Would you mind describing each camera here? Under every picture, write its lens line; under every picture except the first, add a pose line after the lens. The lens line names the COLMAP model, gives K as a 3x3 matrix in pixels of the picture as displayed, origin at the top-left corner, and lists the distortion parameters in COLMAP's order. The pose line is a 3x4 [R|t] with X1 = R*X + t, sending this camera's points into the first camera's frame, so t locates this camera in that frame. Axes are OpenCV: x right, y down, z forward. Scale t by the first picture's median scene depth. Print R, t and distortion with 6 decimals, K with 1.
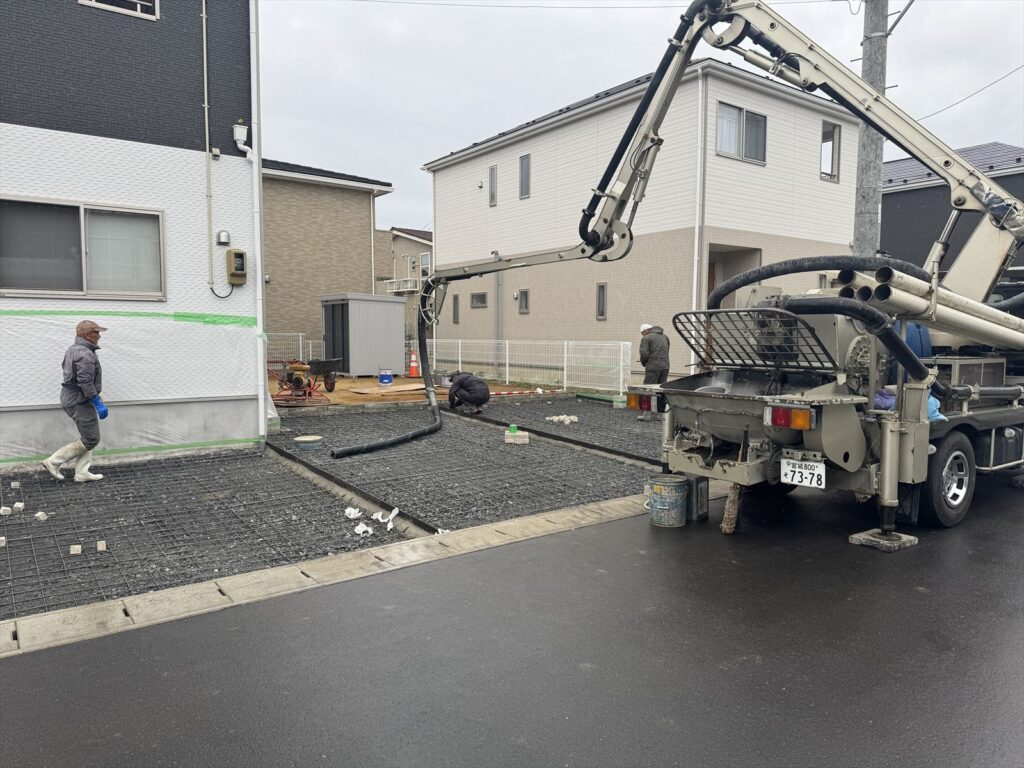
lens RADIAL K [[726.8, 0, 512.0], [0, 726.8, 384.0], [0, 0, 1]] dist [0.034878, -0.048283]
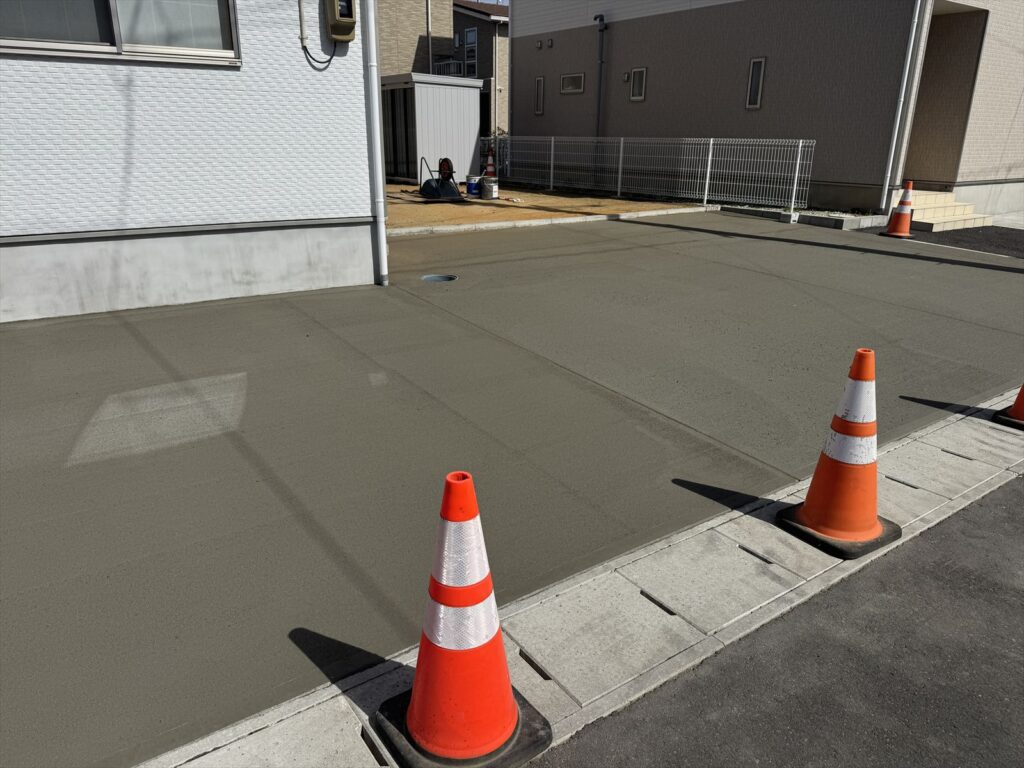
lens RADIAL K [[719.9, 0, 510.1], [0, 719.9, 382.0], [0, 0, 1]] dist [0.063067, -0.082444]
pose [[0.999698, 0.014807, -0.019638, -0.152820], [-0.009172, 0.965314, 0.260931, -0.010507], [0.022821, -0.260672, 0.965158, 0.216665]]
